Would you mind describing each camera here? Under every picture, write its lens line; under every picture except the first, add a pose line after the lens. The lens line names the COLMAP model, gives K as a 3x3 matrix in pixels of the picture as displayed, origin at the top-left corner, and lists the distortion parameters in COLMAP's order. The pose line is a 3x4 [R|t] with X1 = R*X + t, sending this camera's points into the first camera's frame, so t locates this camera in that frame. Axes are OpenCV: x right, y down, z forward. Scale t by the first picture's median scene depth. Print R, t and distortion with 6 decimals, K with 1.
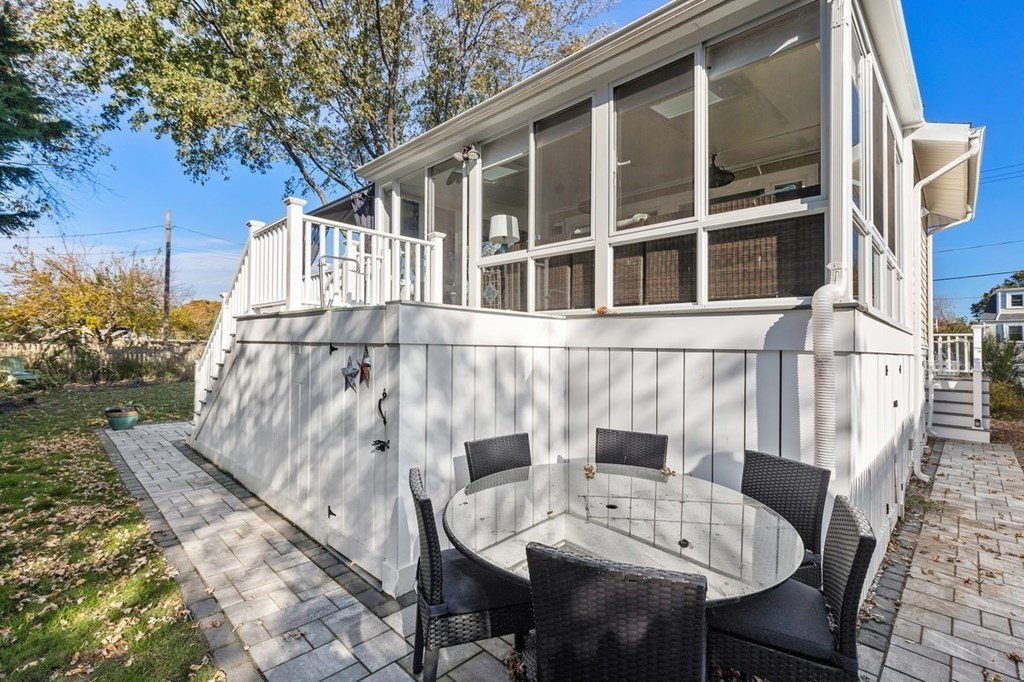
lens RADIAL K [[456.0, 0, 515.2], [0, 456.0, 336.1], [0, 0, 1]] dist [-0.004677, 0.000123]
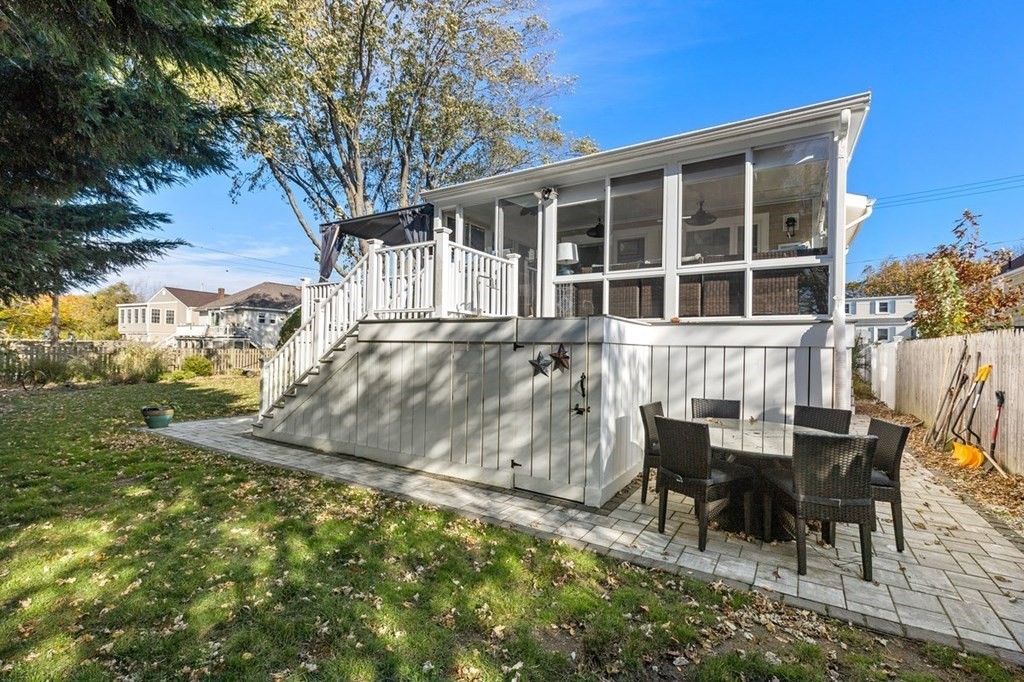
lens RADIAL K [[456.0, 0, 507.5], [0, 456.0, 344.7], [0, 0, 1]] dist [-0.004677, 0.000123]
pose [[0.978143, -0.000287, 0.207935, -0.621965], [-0.003518, 0.999833, 0.017928, -0.001747], [-0.207905, -0.018267, 0.977978, -0.302410]]
